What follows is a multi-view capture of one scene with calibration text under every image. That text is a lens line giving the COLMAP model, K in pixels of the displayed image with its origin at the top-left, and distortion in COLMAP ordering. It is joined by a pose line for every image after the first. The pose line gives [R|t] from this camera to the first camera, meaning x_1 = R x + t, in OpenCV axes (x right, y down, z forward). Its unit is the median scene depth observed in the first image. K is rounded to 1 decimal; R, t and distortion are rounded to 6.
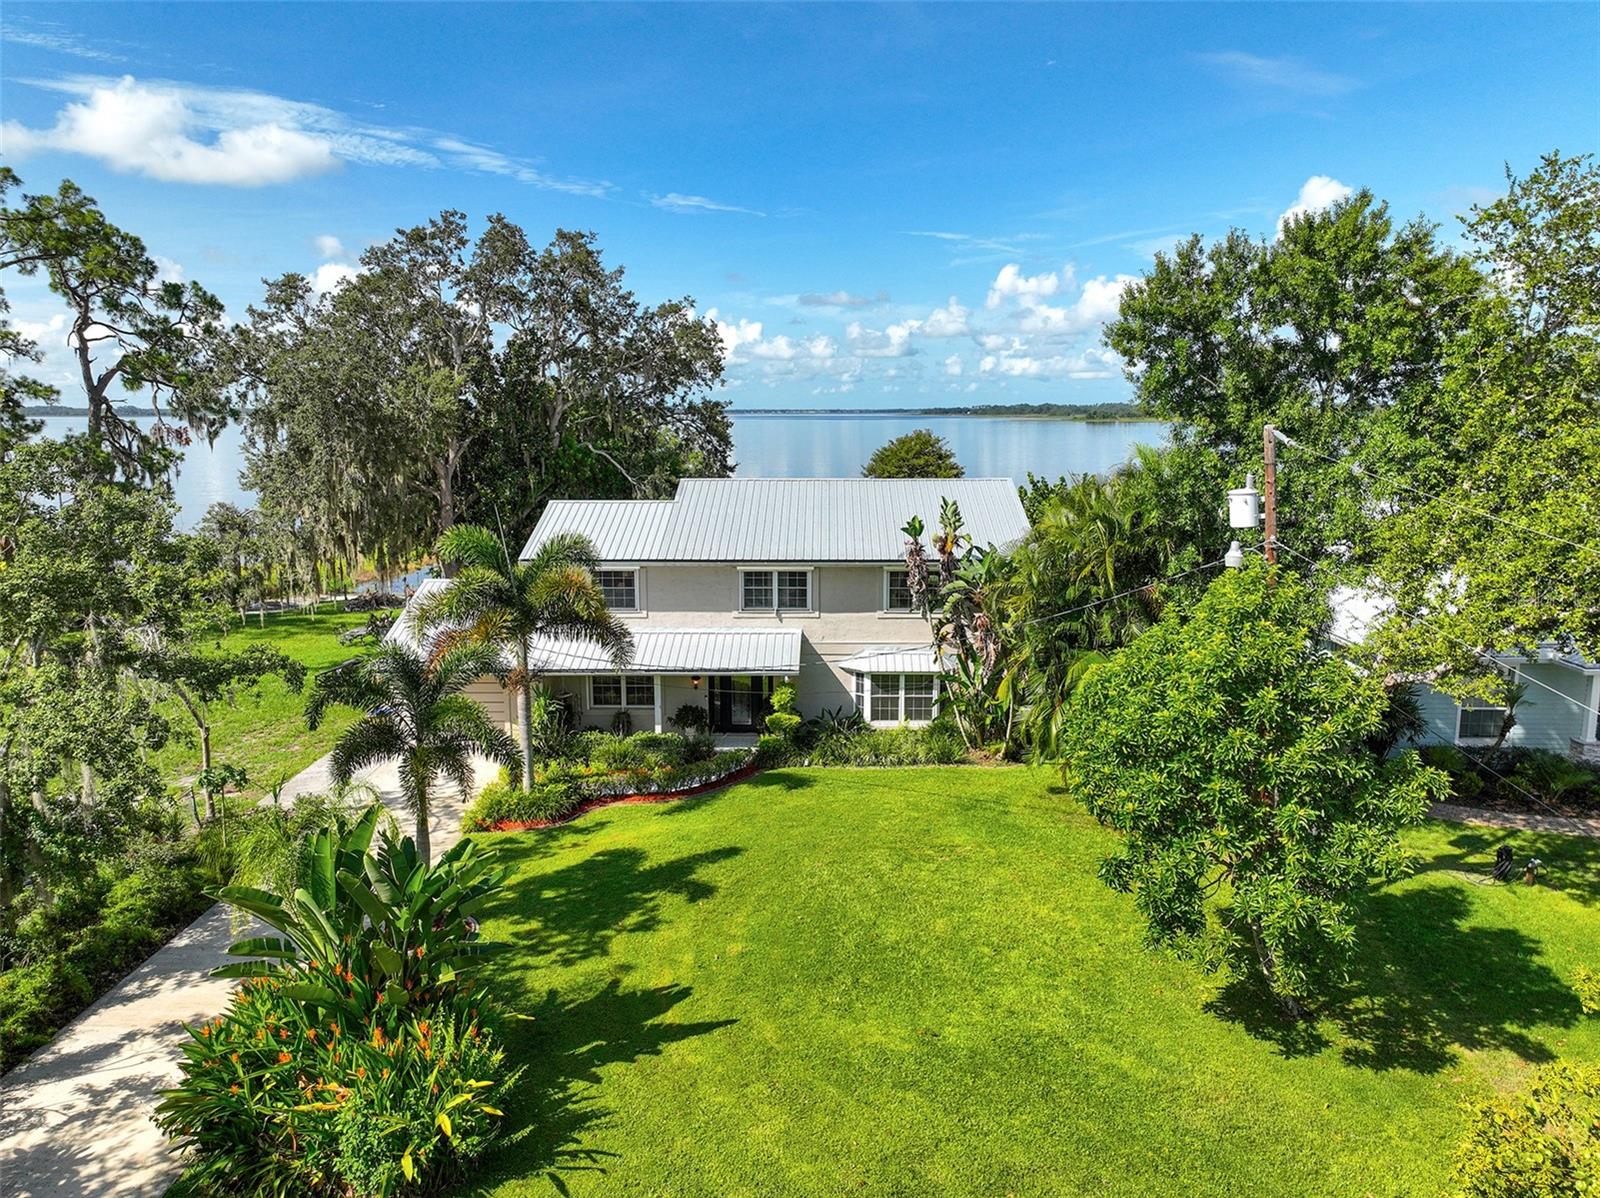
lens RADIAL K [[1118.5, 0, 800.0], [0, 1118.5, 599.0], [0, 0, 1]] dist [0.010573, -0.005910]
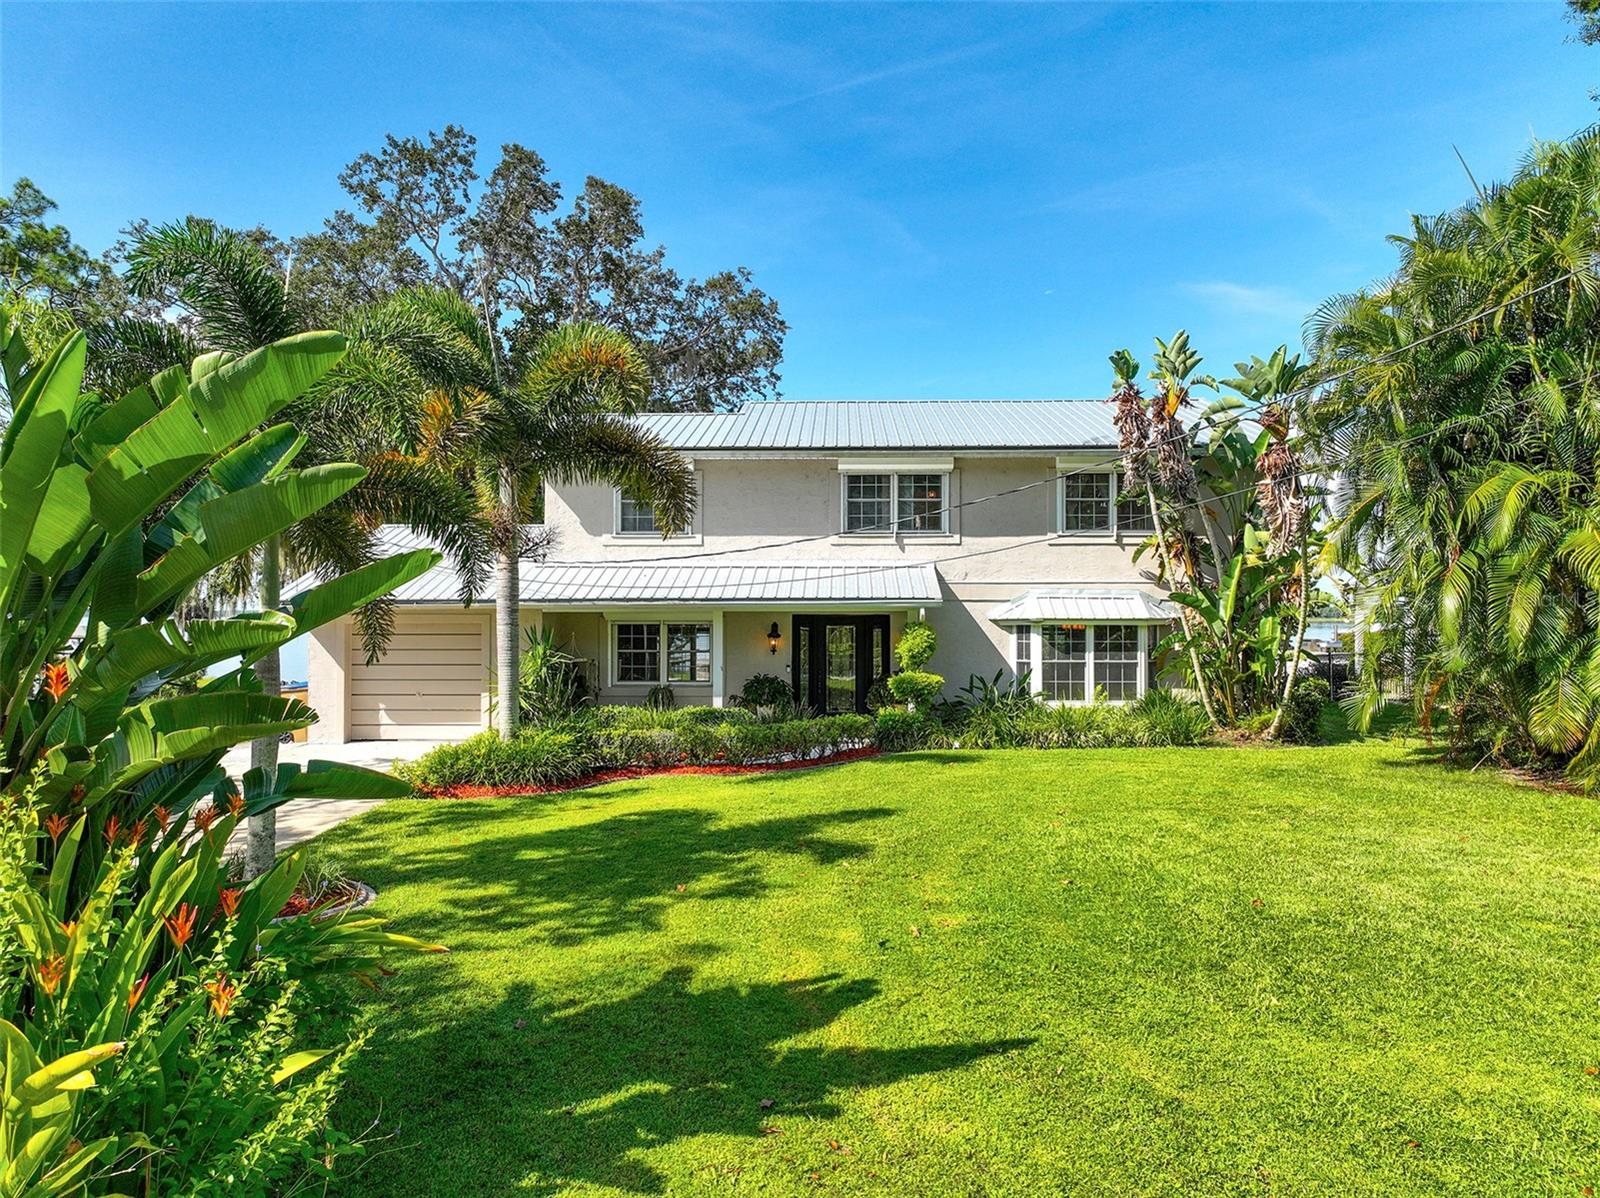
lens RADIAL K [[1121.4, 0, 800.0], [0, 1121.4, 599.0], [0, 0, 1]] dist [0.006237, 0.005868]
pose [[0.999920, 0.001196, -0.012588, -0.089725], [-0.003414, 0.984075, -0.177722, 0.215470], [0.012175, 0.177751, 0.984000, 0.443942]]
